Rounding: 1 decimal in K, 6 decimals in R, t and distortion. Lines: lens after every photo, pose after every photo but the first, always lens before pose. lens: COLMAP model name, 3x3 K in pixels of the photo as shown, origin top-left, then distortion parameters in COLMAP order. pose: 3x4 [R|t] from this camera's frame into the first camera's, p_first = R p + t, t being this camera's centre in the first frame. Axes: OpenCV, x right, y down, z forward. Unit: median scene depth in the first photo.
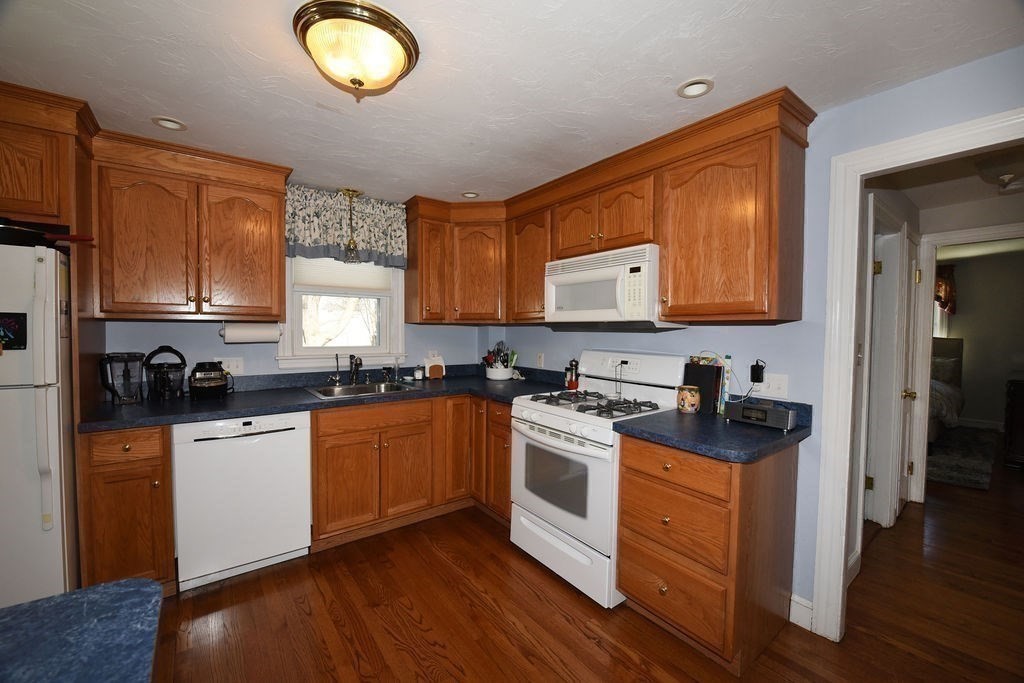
lens RADIAL K [[411.7, 0, 512.0], [0, 411.7, 341.7], [0, 0, 1]] dist [-0.013124, -0.000551]
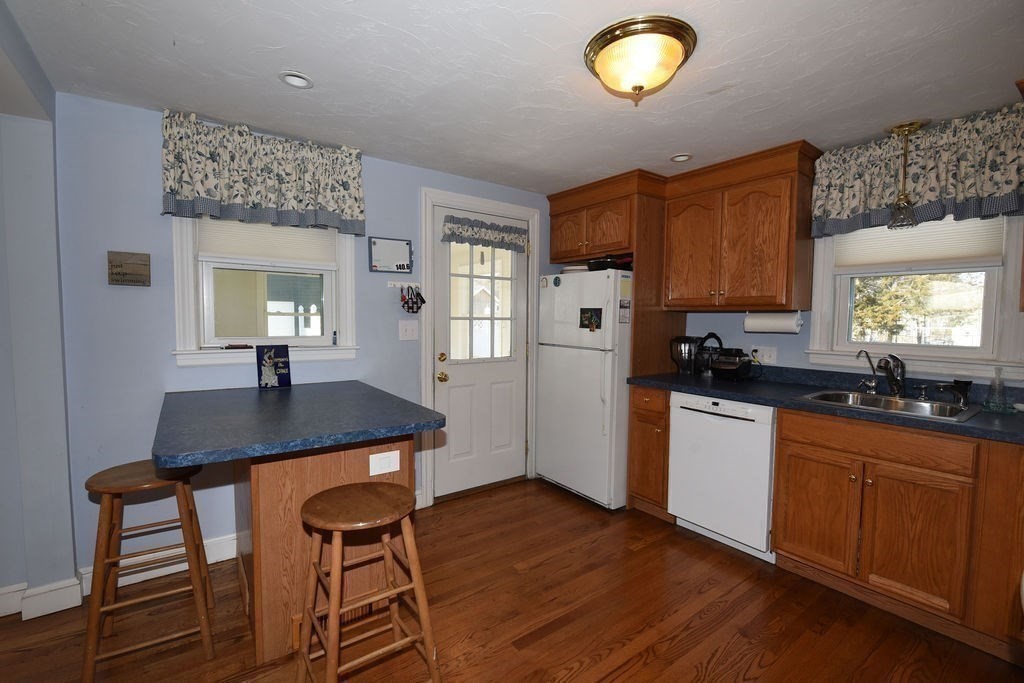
lens RADIAL K [[461.6, 0, 515.9], [0, 461.6, 342.5], [0, 0, 1]] dist [-0.014296, -0.000192]
pose [[-0.023203, 0.045930, -0.998675, 0.476564], [-0.042197, 0.998009, 0.046880, 0.000451], [0.998840, 0.043229, -0.021219, 0.391620]]
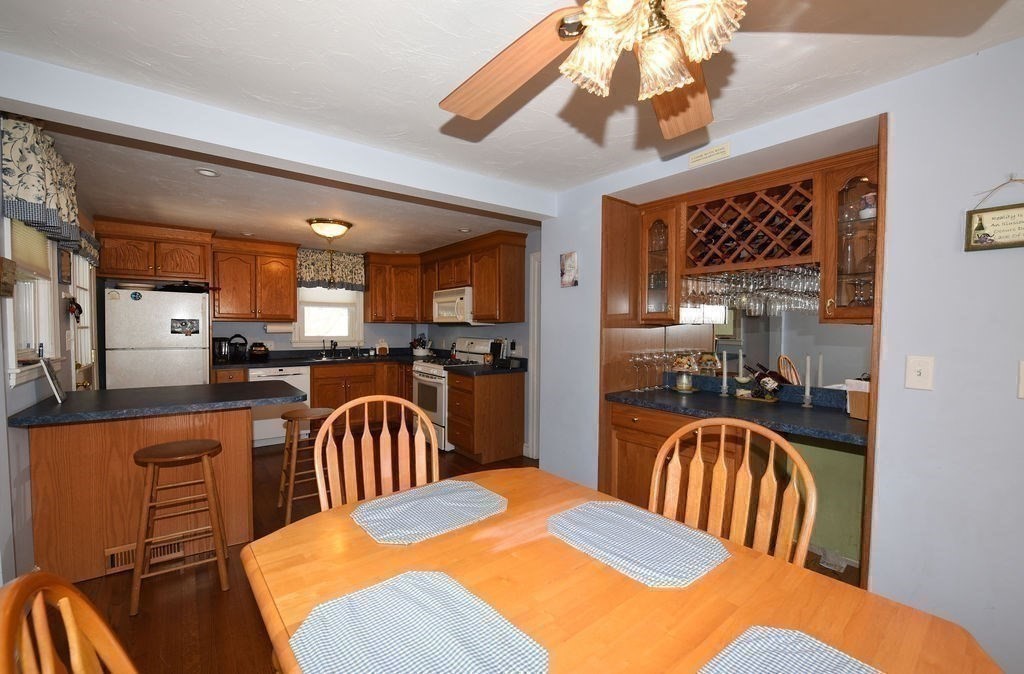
lens RADIAL K [[432.6, 0, 515.9], [0, 432.6, 337.8], [0, 0, 1]] dist [-0.003870, -0.000292]
pose [[0.999899, 0.000133, 0.014198, 0.439952], [-0.000061, 0.999987, -0.005087, 0.034369], [-0.014198, 0.005085, 0.999886, -1.024969]]
